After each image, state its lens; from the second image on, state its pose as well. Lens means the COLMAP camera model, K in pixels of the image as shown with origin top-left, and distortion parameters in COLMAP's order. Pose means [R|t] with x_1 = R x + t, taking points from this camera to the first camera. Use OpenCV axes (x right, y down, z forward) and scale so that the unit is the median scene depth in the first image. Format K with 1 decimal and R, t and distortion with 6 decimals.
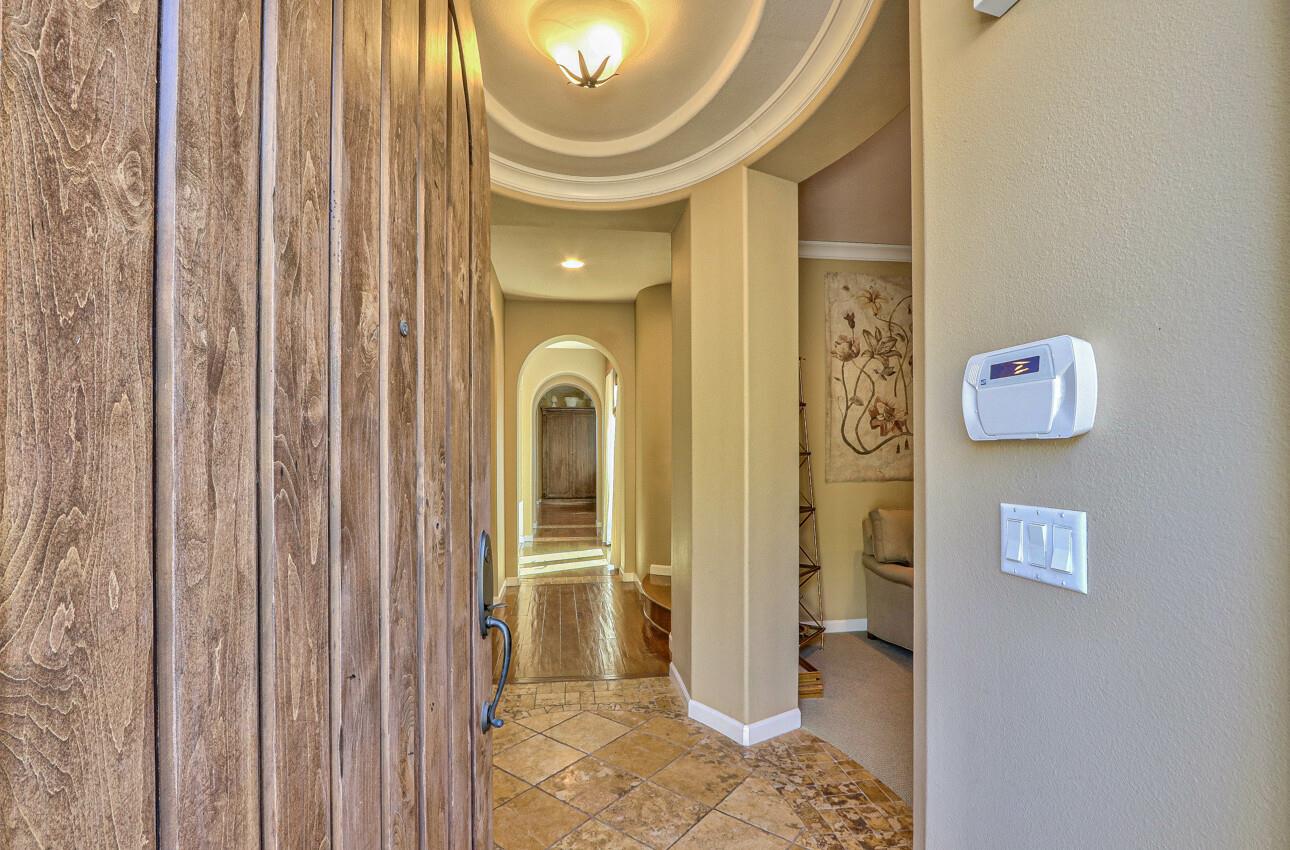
lens RADIAL K [[598.8, 0, 646.7], [0, 598.8, 449.2], [0, 0, 1]] dist [-0.015840, 0.000641]
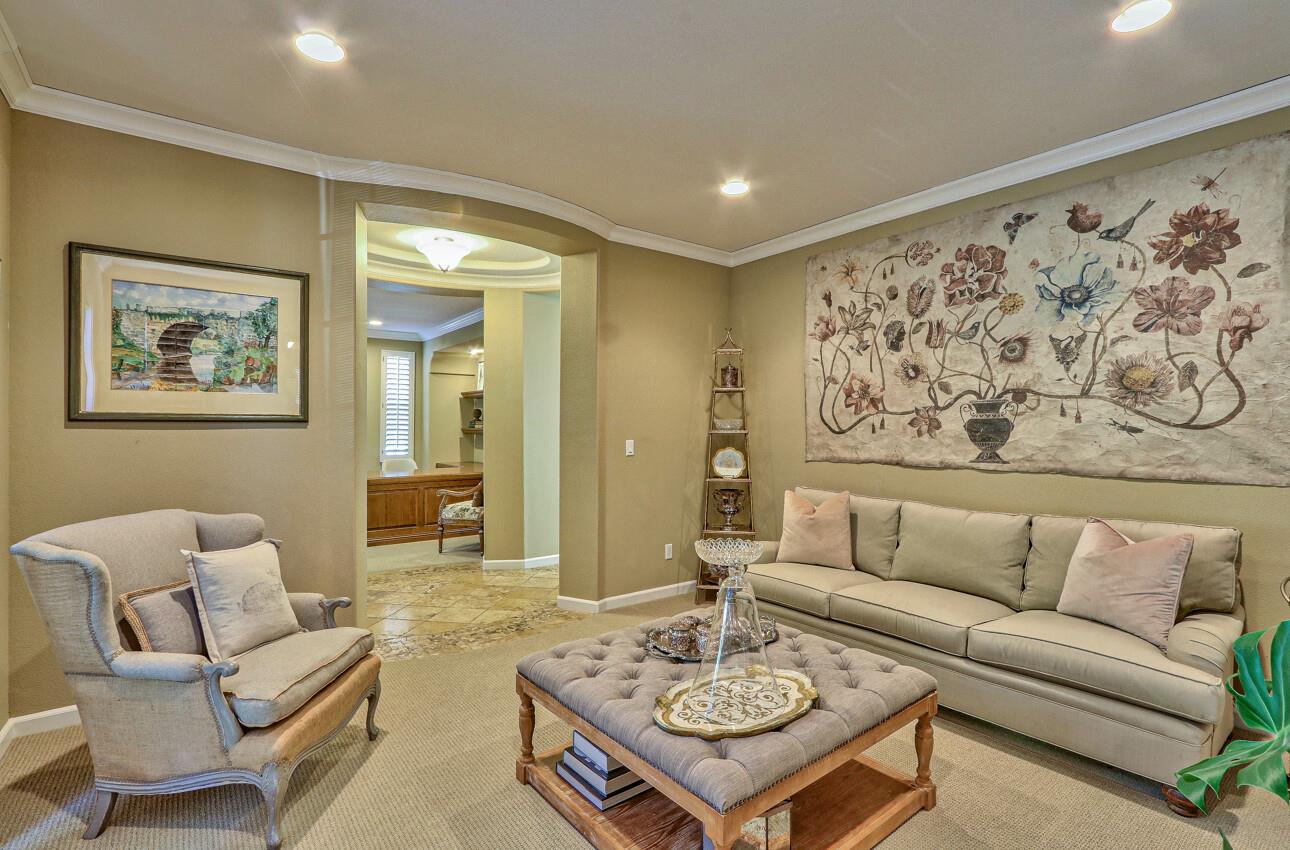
lens RADIAL K [[598.8, 0, 645.3], [0, 598.8, 426.3], [0, 0, 1]] dist [-0.015840, 0.000641]
pose [[0.491005, 0.001977, -0.871155, 1.055342], [-0.002935, 0.999996, 0.000615, -0.003332], [0.871152, 0.002255, 0.491008, 0.242587]]
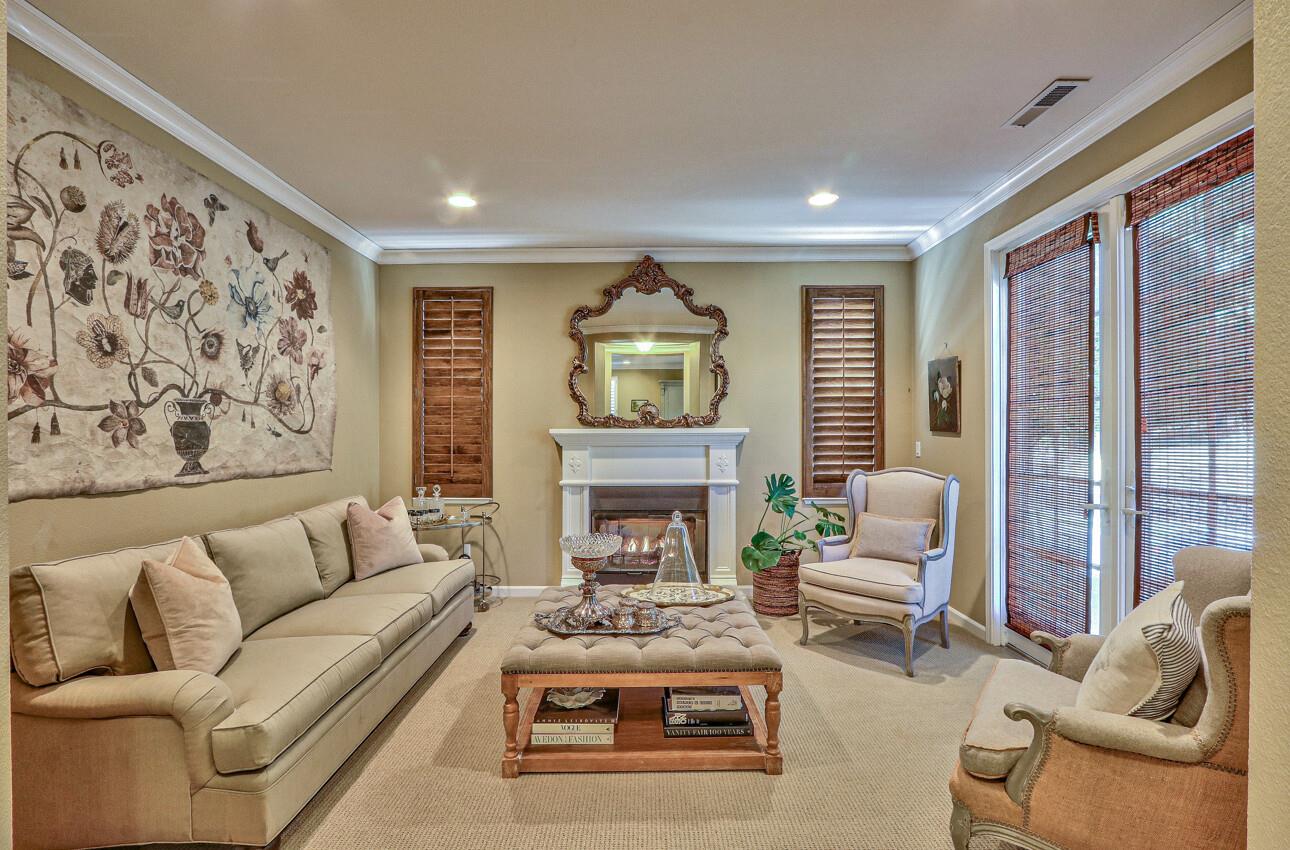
lens RADIAL K [[598.8, 0, 642.8], [0, 598.8, 437.1], [0, 0, 1]] dist [-0.015840, 0.000641]
pose [[0.149617, -0.001966, 0.988742, 0.019983], [0.004407, 0.999989, 0.001321, 0.004067], [-0.988734, 0.004160, 0.149624, 0.440565]]
